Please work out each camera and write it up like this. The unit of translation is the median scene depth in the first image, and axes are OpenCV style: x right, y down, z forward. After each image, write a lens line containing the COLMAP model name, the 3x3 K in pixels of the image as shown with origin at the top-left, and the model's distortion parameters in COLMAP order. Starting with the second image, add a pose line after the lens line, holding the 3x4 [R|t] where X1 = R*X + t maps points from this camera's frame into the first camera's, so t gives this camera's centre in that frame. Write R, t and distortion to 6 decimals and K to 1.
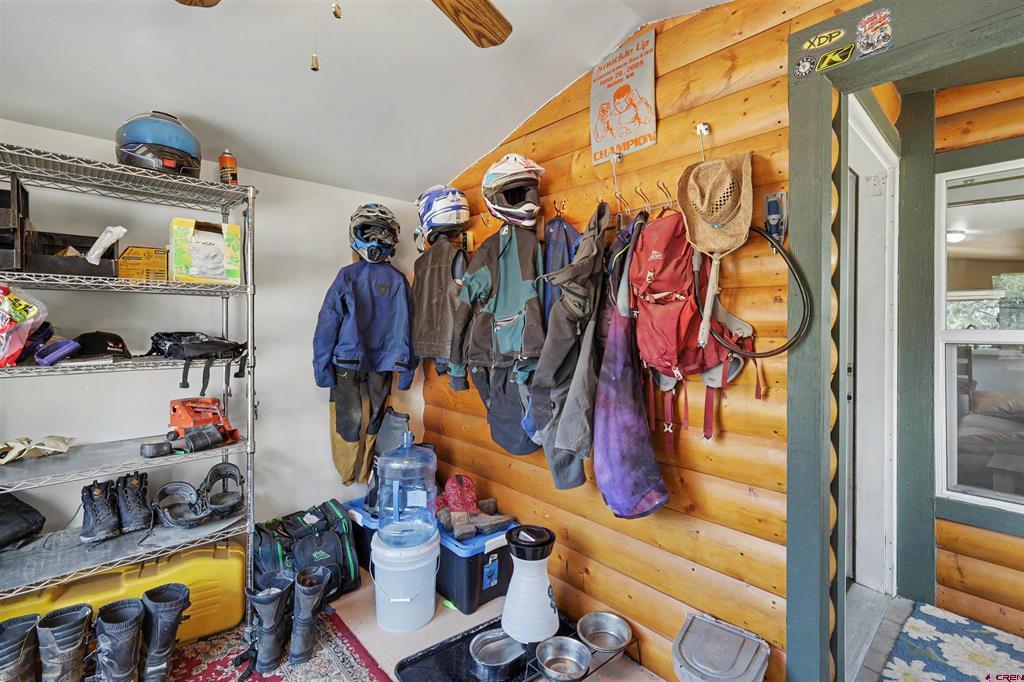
lens RADIAL K [[456.0, 0, 514.2], [0, 456.0, 330.1], [0, 0, 1]] dist [0.002590, 0.001117]
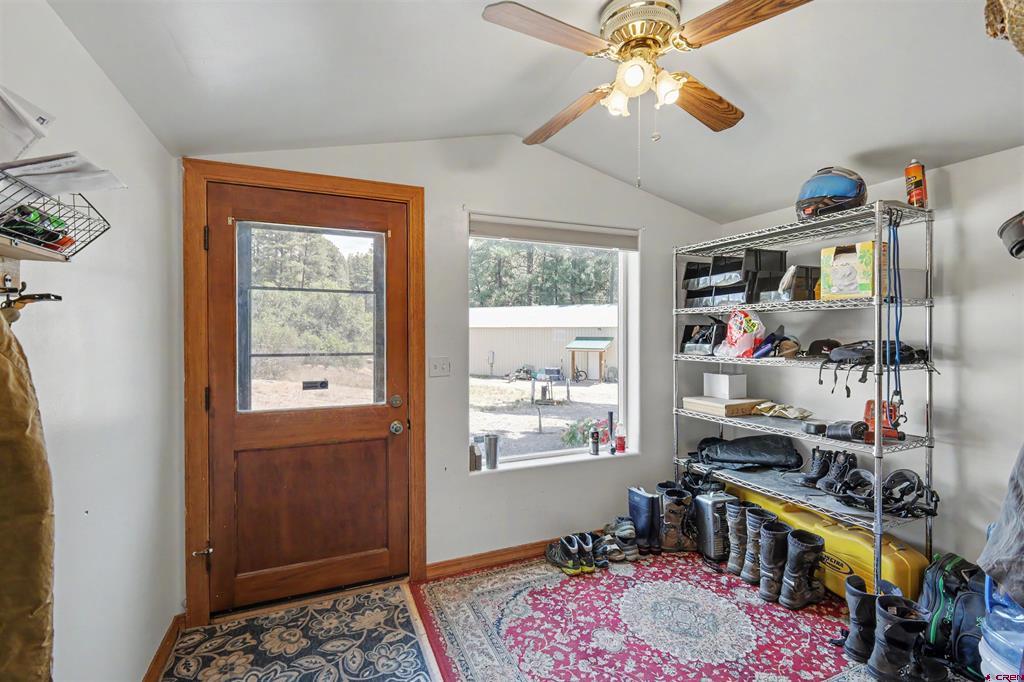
lens RADIAL K [[456.0, 0, 514.2], [0, 456.0, 341.5], [0, 0, 1]] dist [0.002590, 0.001117]
pose [[-0.328894, 0.015160, -0.944245, 0.695166], [0.009679, 0.999873, 0.012682, -0.016291], [0.944317, -0.004968, -0.328999, 0.582314]]
